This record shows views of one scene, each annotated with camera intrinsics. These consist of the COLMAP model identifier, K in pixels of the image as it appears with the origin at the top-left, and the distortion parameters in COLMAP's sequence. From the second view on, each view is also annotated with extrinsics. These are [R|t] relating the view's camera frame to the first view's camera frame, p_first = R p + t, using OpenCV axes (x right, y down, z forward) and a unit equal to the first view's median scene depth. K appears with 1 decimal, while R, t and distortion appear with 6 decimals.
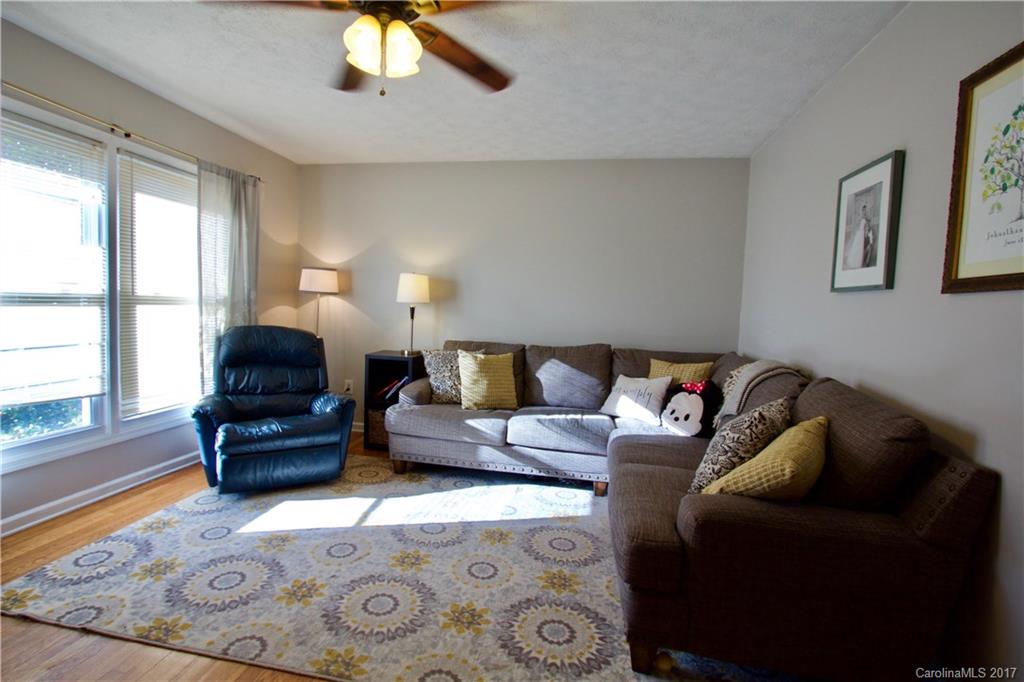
lens RADIAL K [[492.4, 0, 512.0], [0, 492.4, 341.0], [0, 0, 1]] dist [-0.024508, 0.002133]
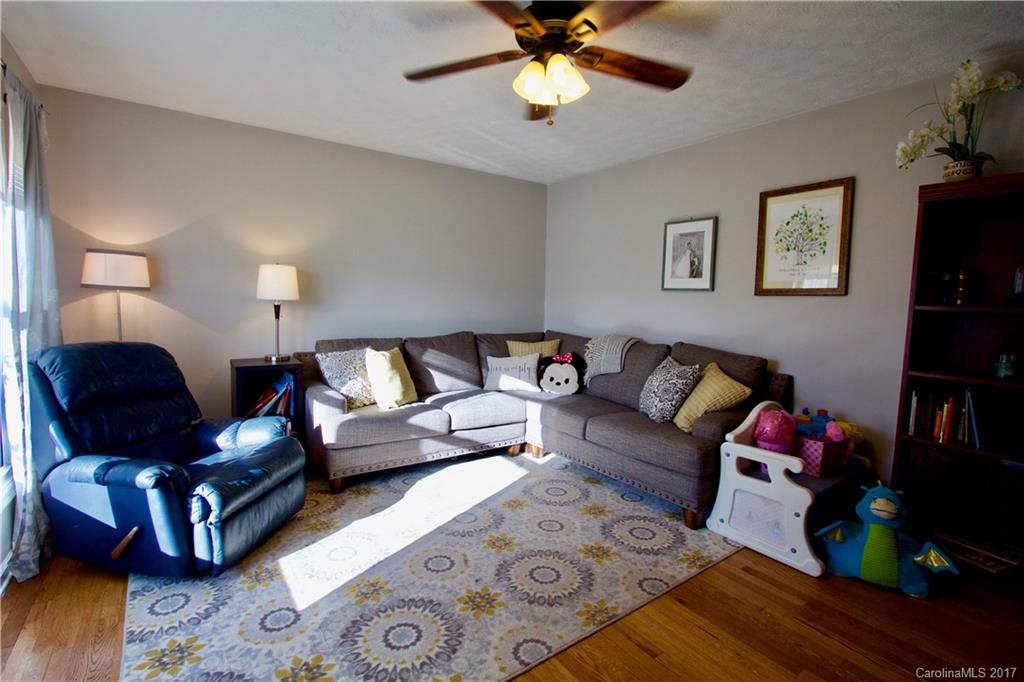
lens RADIAL K [[492.4, 0, 512.0], [0, 492.4, 341.0], [0, 0, 1]] dist [-0.024508, 0.002133]
pose [[0.677940, -0.087656, 0.729872, -0.735724], [0.054196, 0.996123, 0.069293, -0.058215], [-0.733116, -0.007420, 0.680063, 0.187527]]
